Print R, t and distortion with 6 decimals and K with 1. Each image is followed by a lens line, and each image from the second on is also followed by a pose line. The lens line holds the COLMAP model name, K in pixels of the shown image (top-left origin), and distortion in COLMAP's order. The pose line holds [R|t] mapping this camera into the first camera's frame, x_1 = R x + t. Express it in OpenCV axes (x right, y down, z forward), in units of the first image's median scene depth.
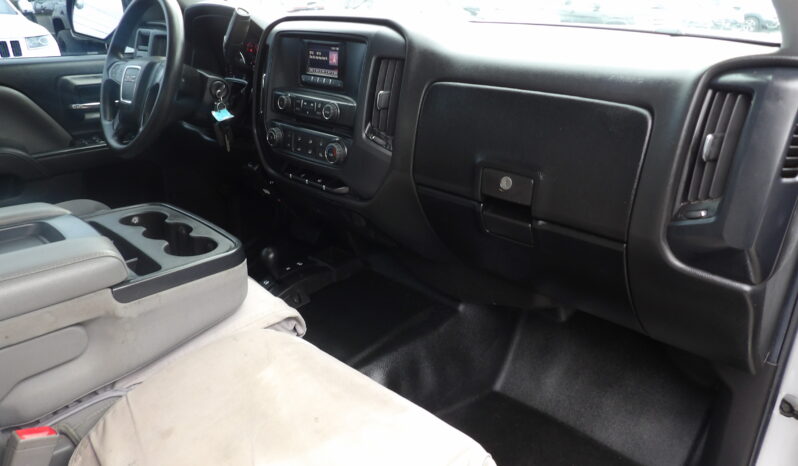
lens RADIAL K [[571.5, 0, 390.9], [0, 571.5, 231.5], [0, 0, 1]] dist [-0.023442, 0.035951]
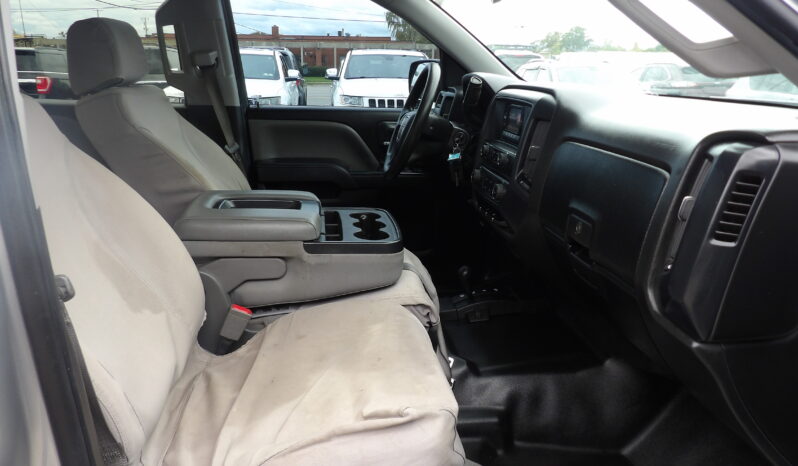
lens RADIAL K [[590.8, 0, 400.1], [0, 590.8, 225.6], [0, 0, 1]] dist [-0.039199, 0.063600]
pose [[0.780991, 0.170032, -0.600951, 0.506140], [-0.250001, 0.966884, -0.051331, 0.052724], [0.572322, 0.190328, 0.797636, -0.125198]]
